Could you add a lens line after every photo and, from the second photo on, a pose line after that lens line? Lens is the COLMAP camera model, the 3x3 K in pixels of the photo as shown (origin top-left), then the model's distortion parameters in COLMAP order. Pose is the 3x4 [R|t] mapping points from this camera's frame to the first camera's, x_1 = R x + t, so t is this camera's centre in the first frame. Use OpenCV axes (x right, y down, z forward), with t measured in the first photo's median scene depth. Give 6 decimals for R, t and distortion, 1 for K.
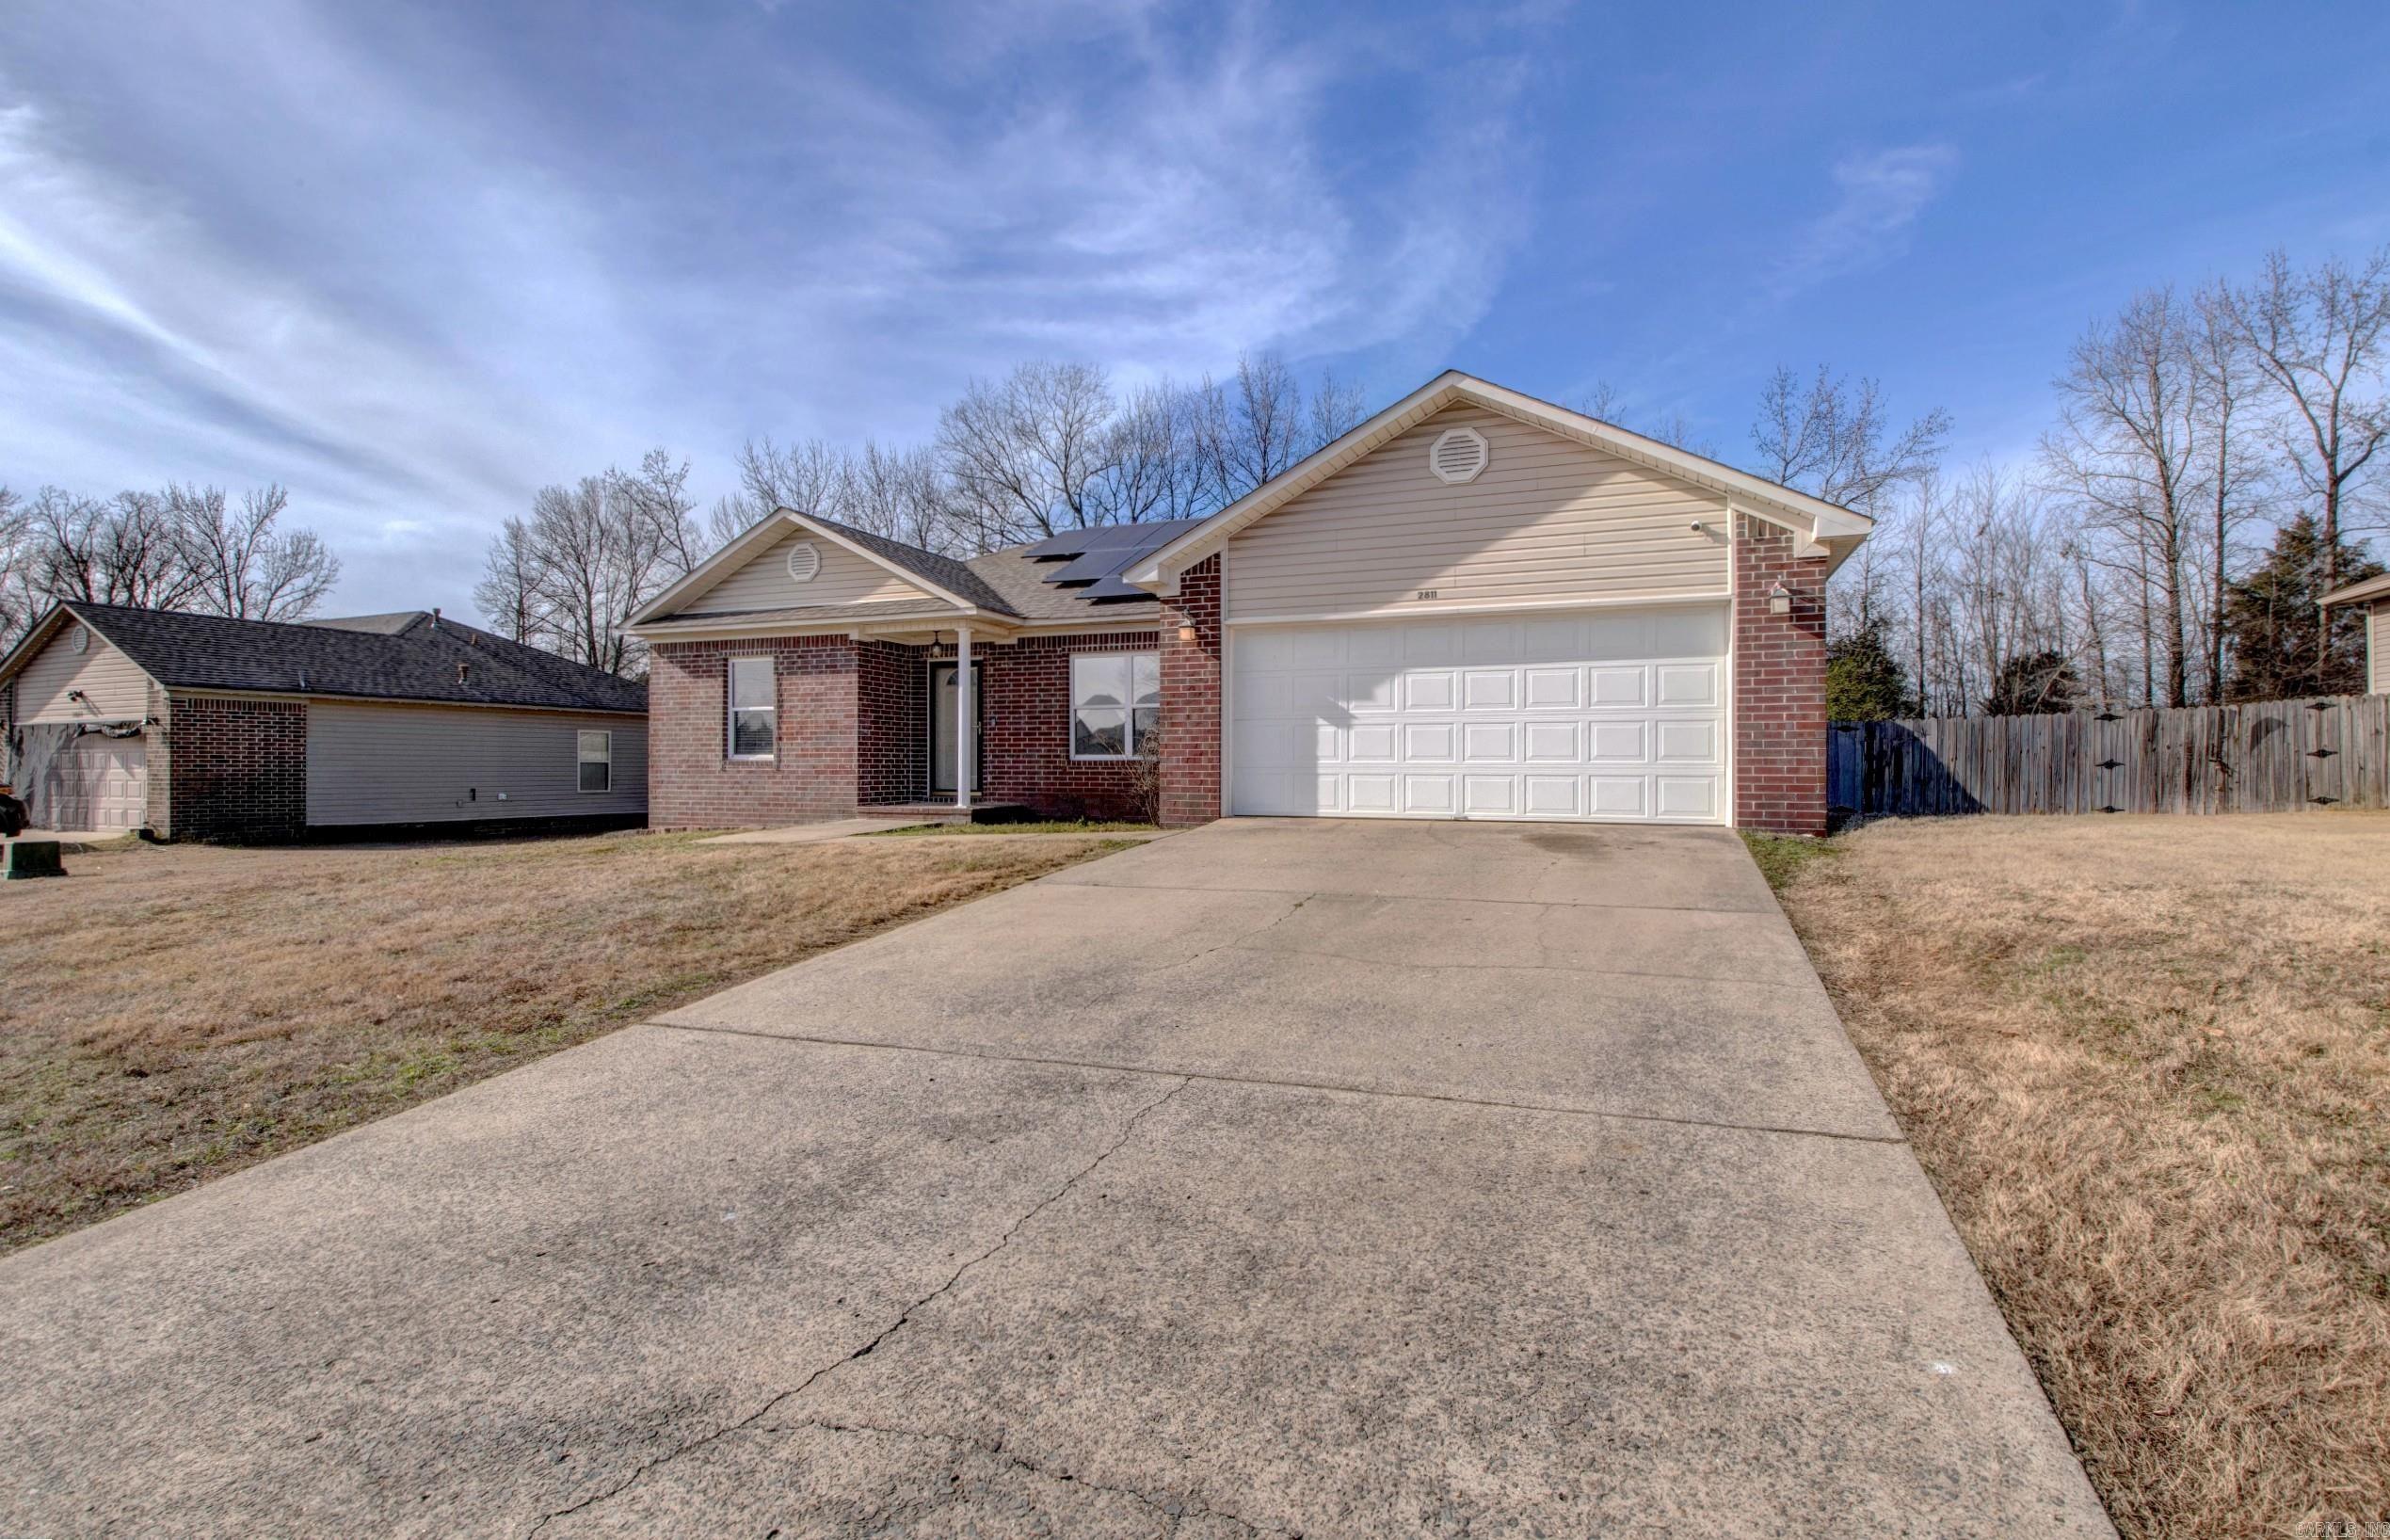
lens RADIAL K [[1085.6, 0, 1200.5], [0, 1085.6, 759.8], [0, 0, 1]] dist [0.002975, -0.018050]
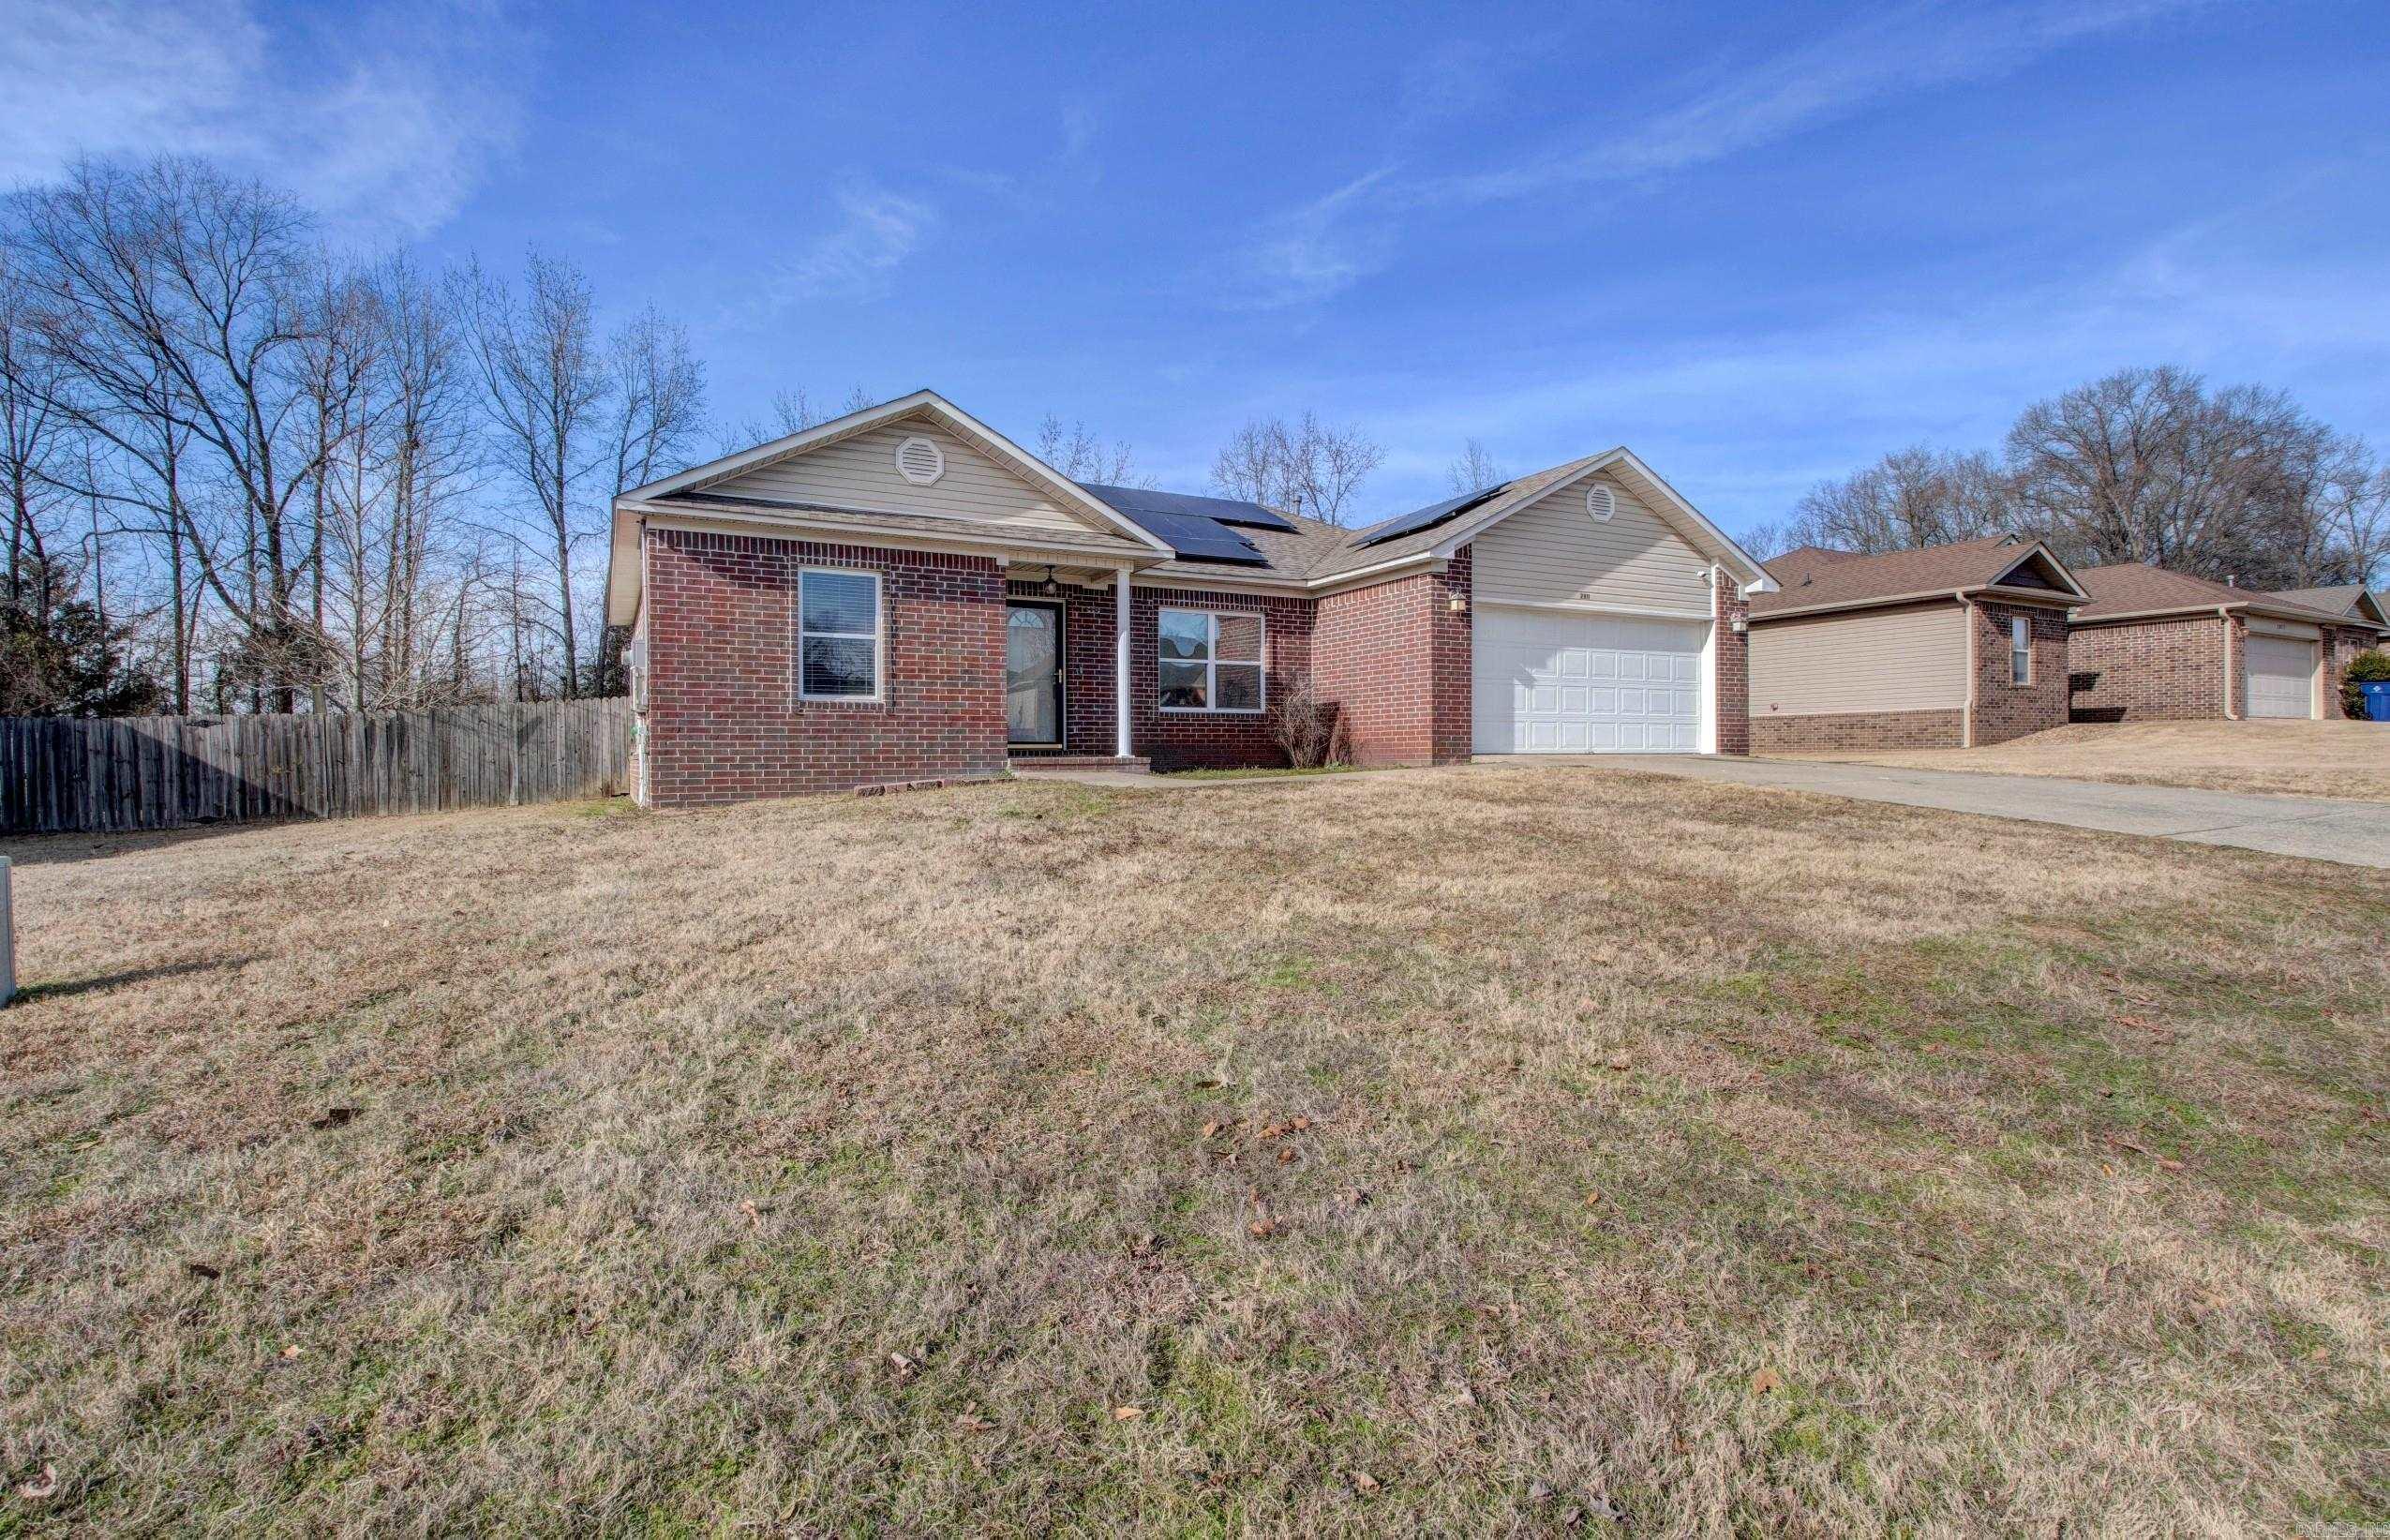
lens RADIAL K [[1142.9, 0, 1195.1], [0, 1142.9, 797.3], [0, 0, 1]] dist [0.000180, -0.016525]
pose [[0.651224, -0.026579, 0.758420, -0.913410], [0.003816, 0.999489, 0.031751, 0.045449], [-0.758876, -0.017783, 0.650992, 0.287840]]
